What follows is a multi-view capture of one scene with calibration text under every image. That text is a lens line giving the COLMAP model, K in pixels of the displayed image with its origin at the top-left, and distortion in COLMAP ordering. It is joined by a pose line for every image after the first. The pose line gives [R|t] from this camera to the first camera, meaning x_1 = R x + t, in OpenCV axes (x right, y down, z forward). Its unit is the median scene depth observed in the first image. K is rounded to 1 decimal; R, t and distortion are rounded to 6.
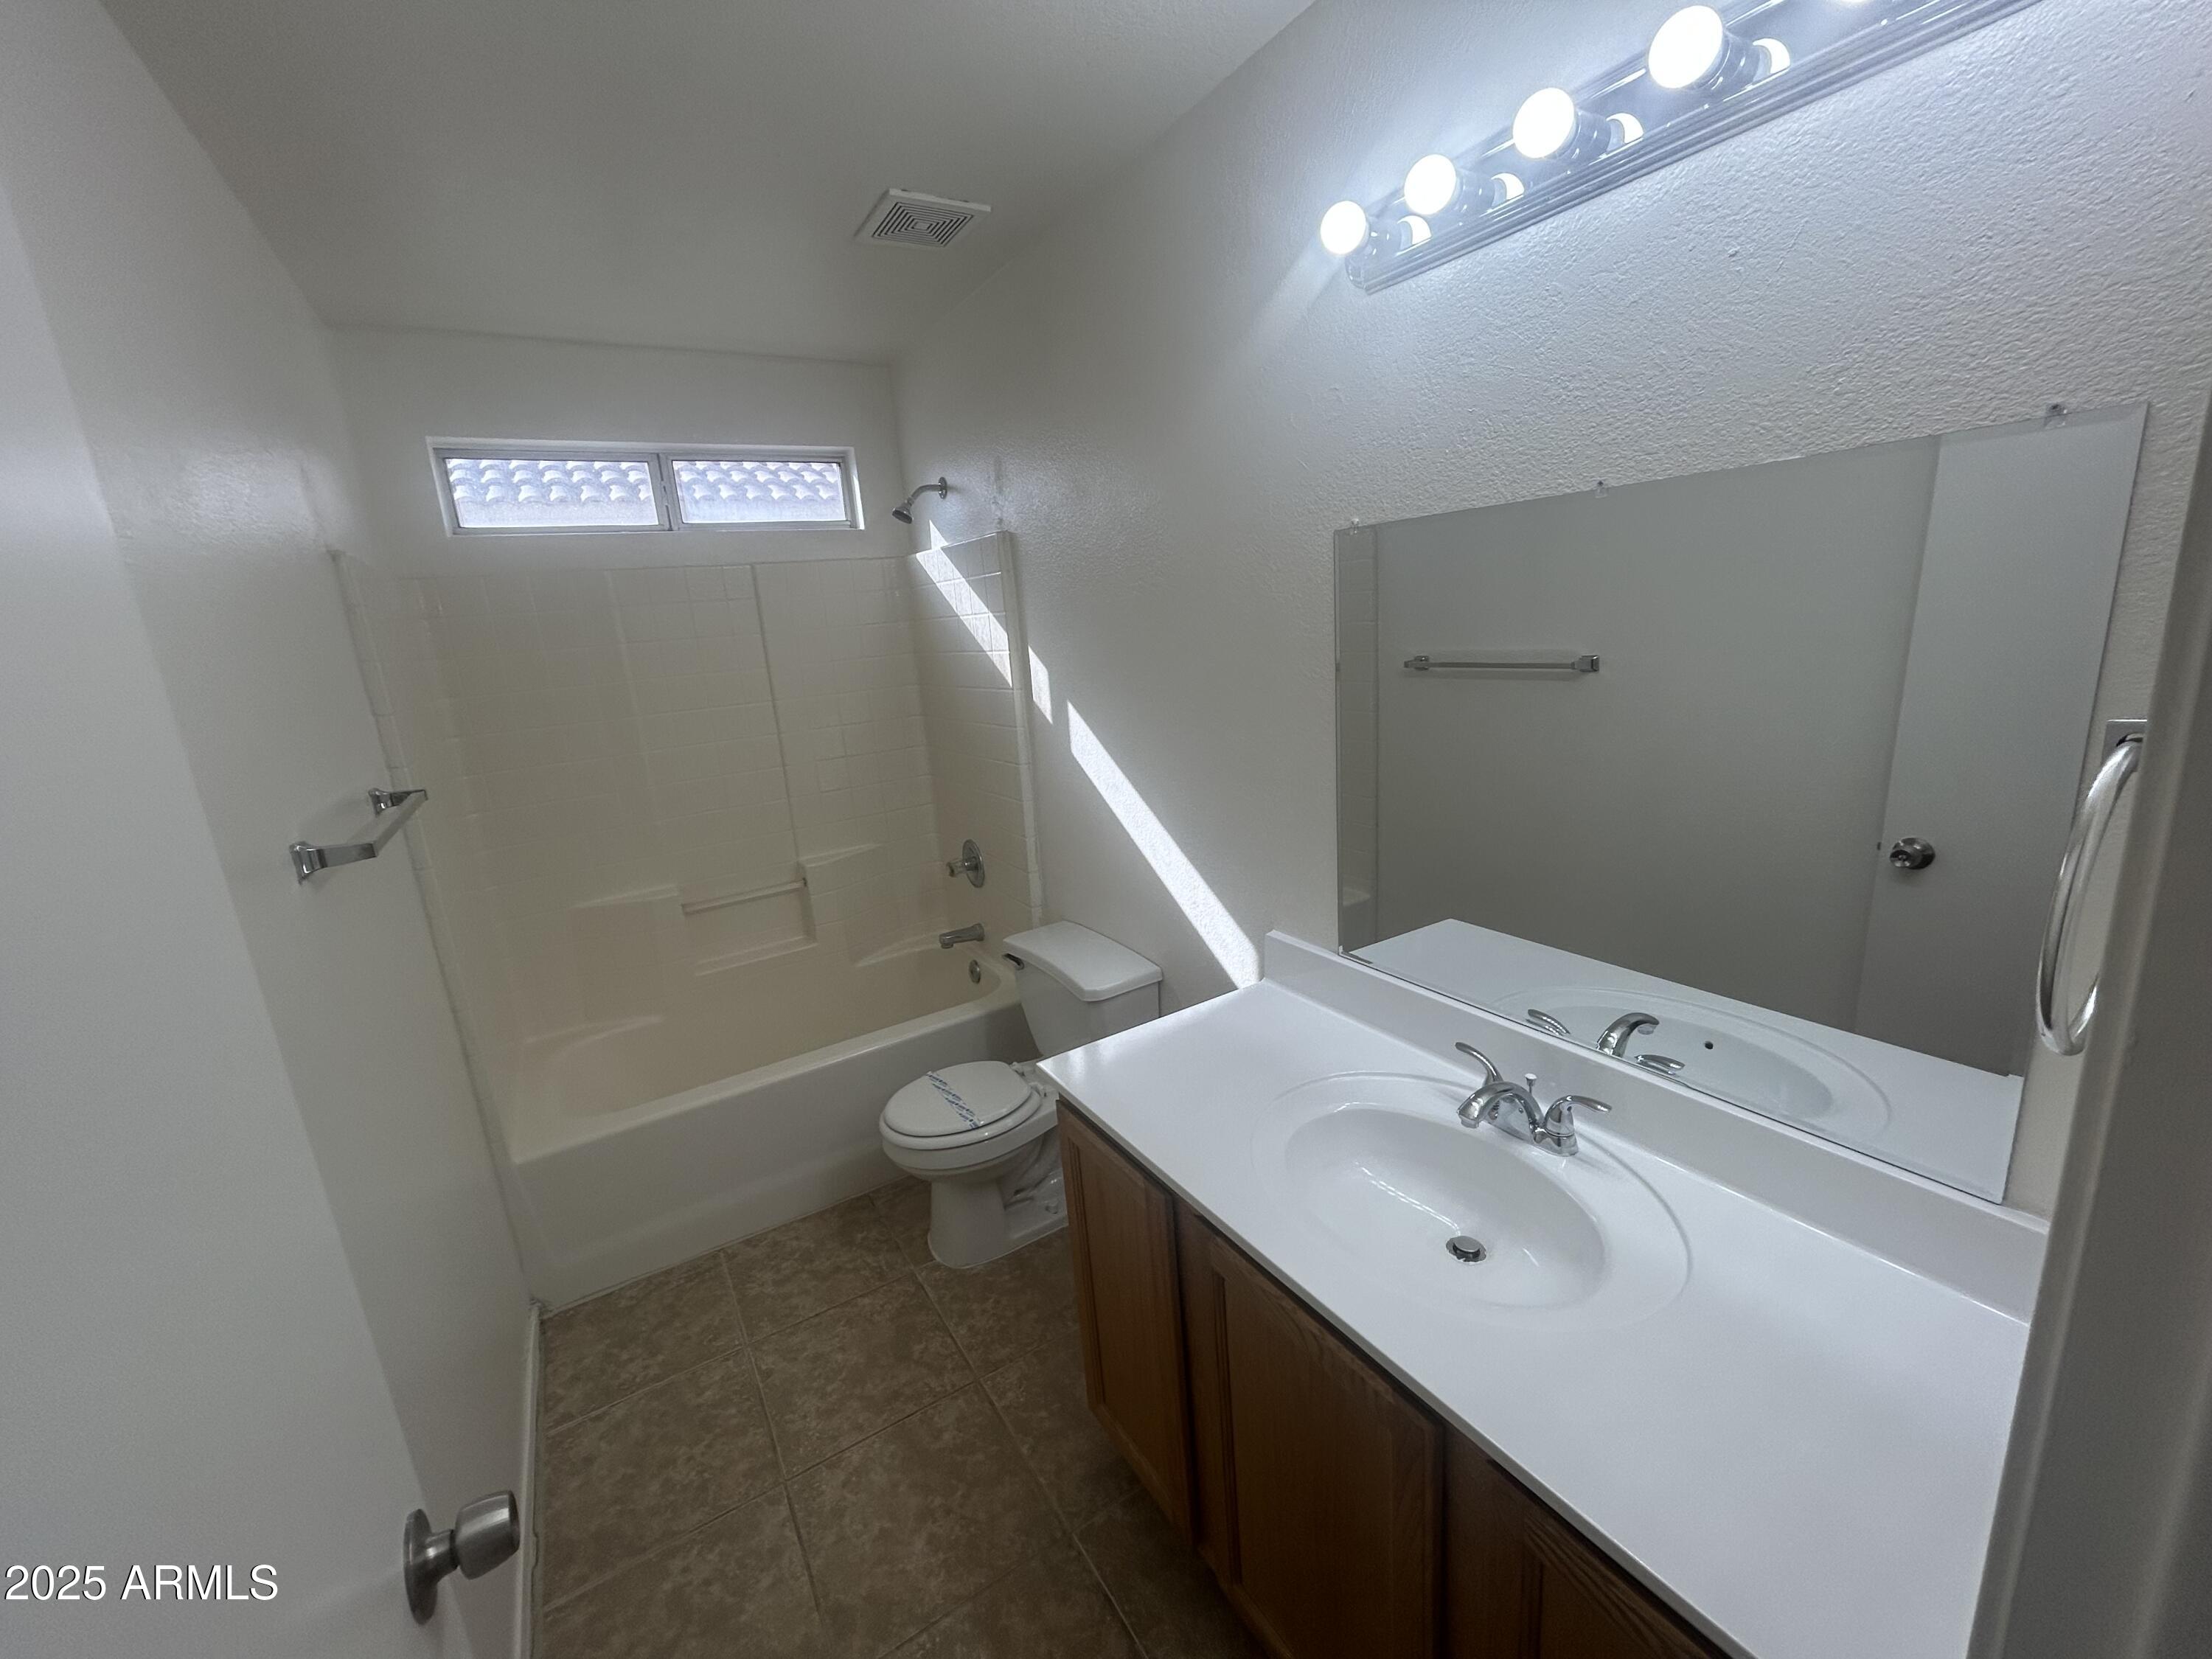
lens RADIAL K [[895.5, 0, 1104.6], [0, 895.5, 830.7], [0, 0, 1]] dist [0.001174, 0.000518]
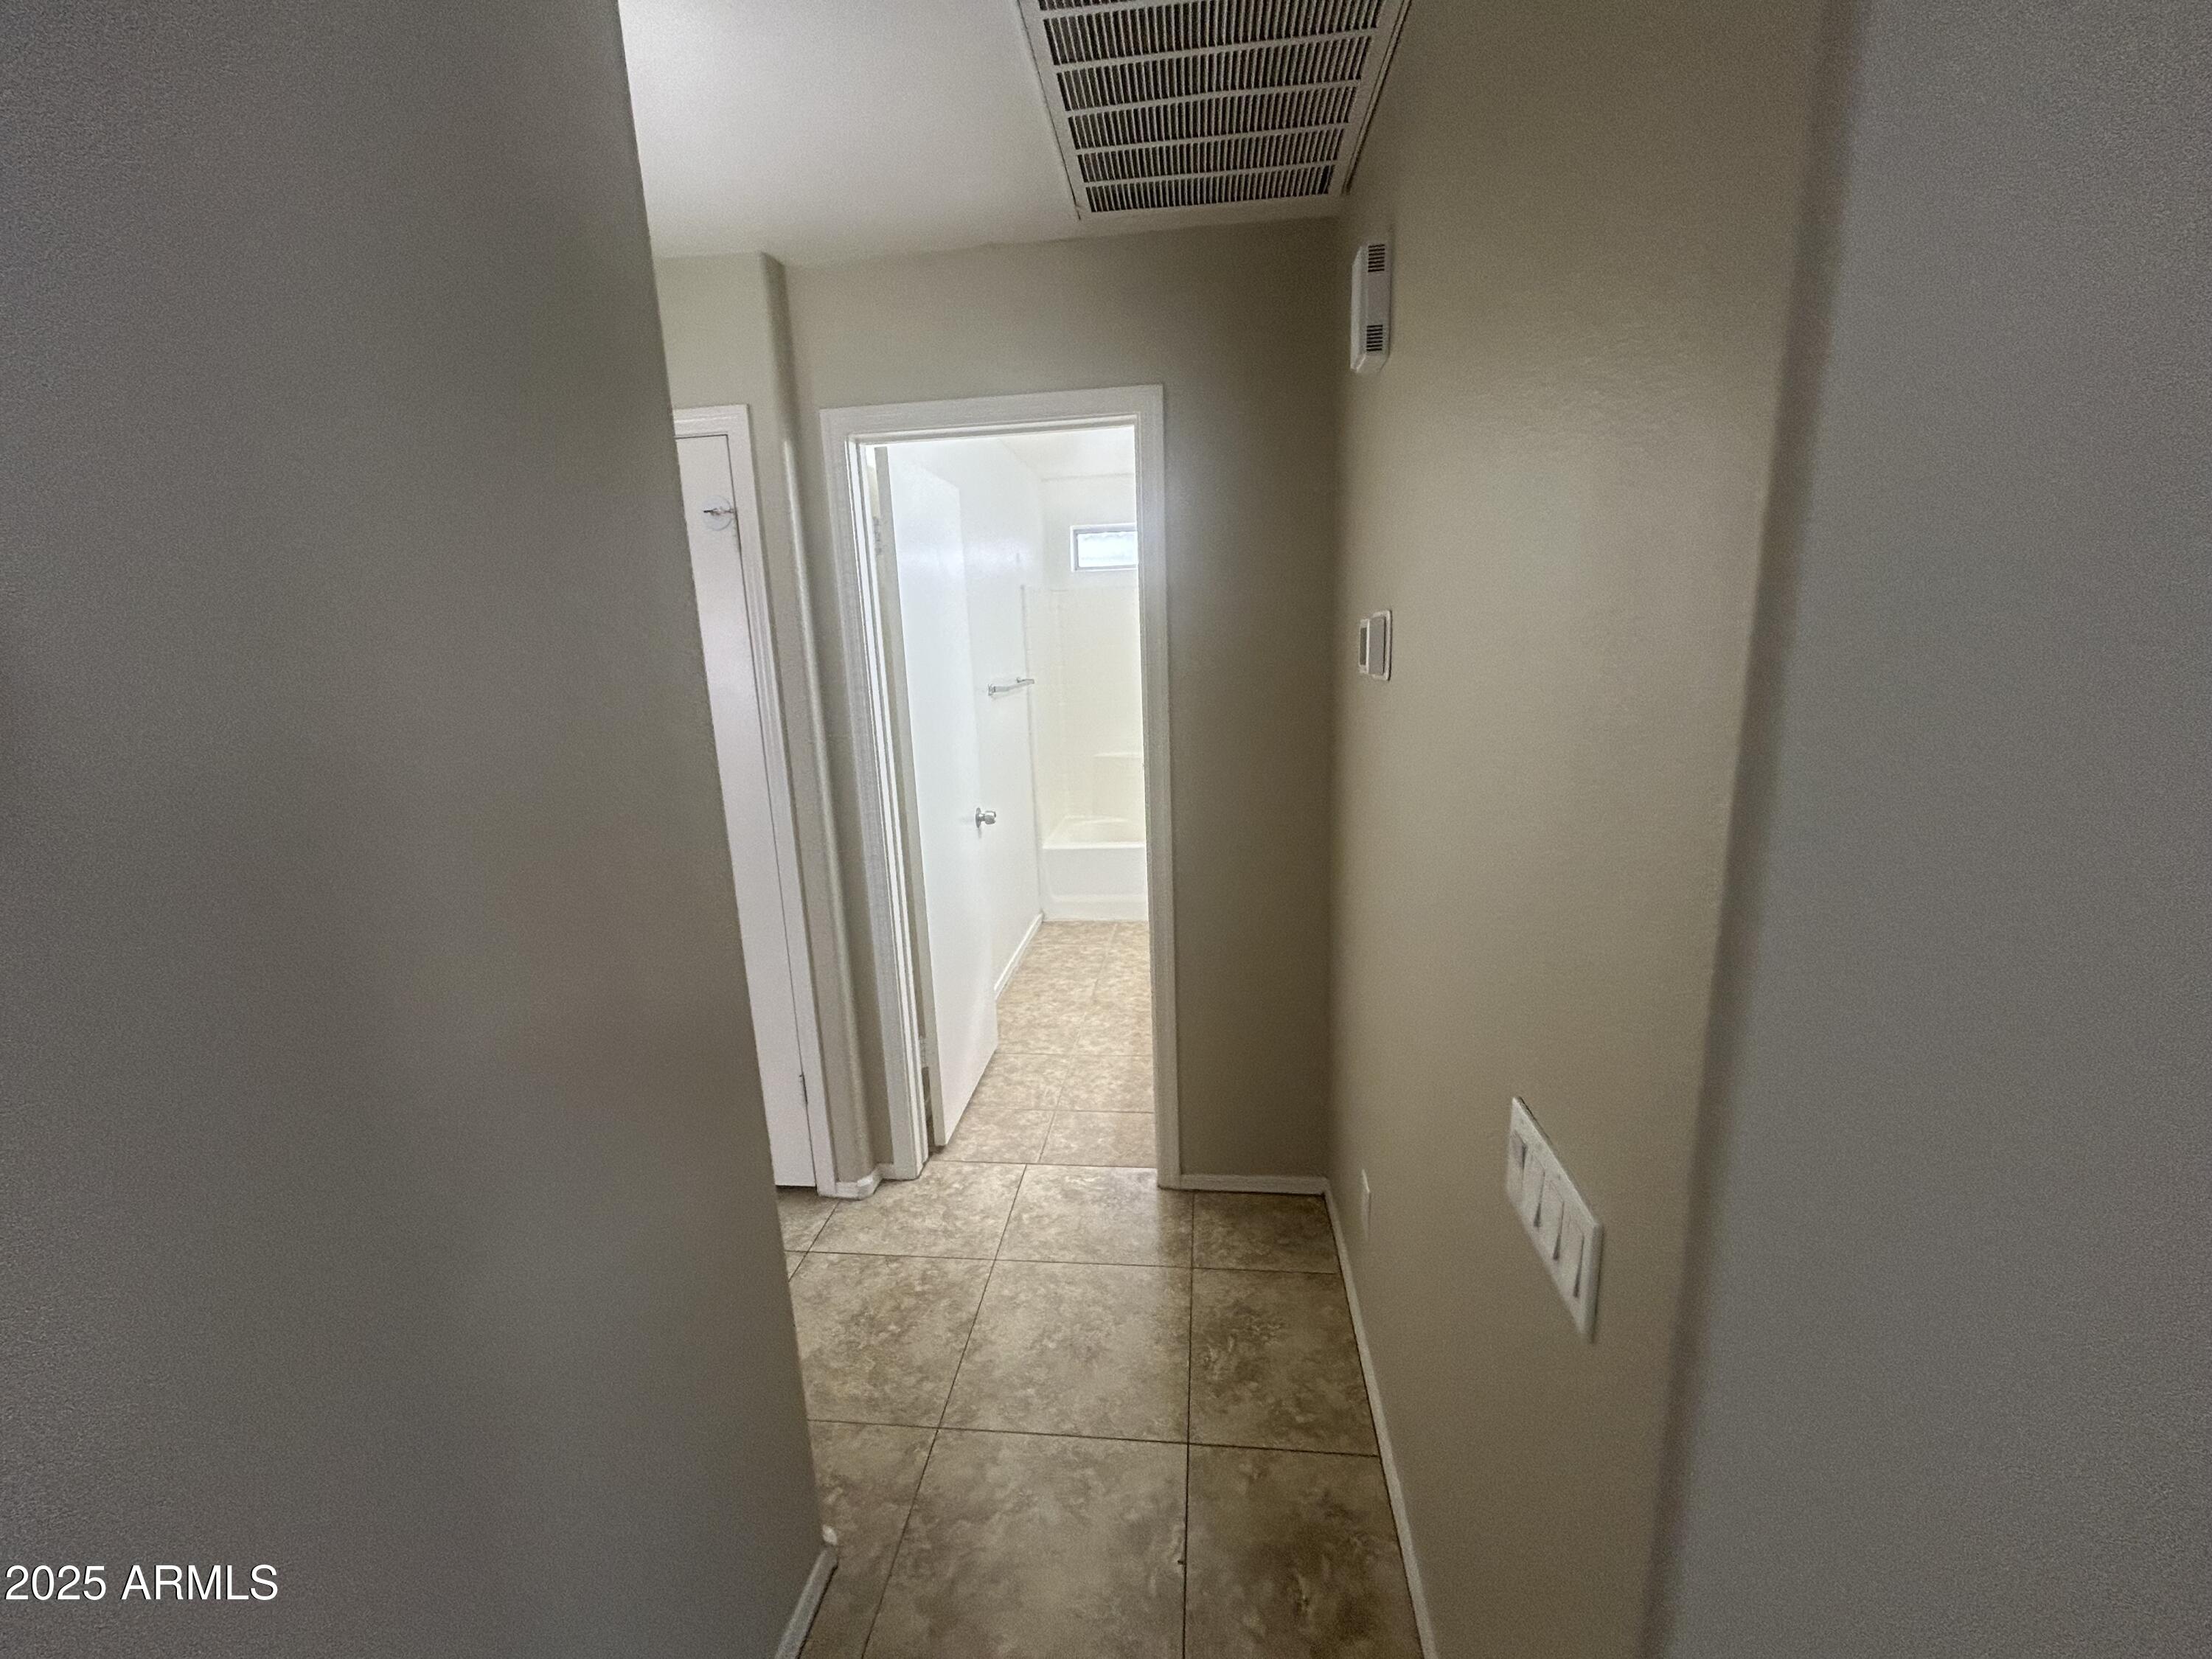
lens RADIAL K [[895.5, 0, 1117.6], [0, 895.5, 846.0], [0, 0, 1]] dist [0.001174, 0.000518]
pose [[0.798251, 0.184954, -0.573225, 0.859958], [-0.164099, 0.982468, 0.088481, 0.134279], [0.579540, 0.023435, 0.814607, -0.816137]]
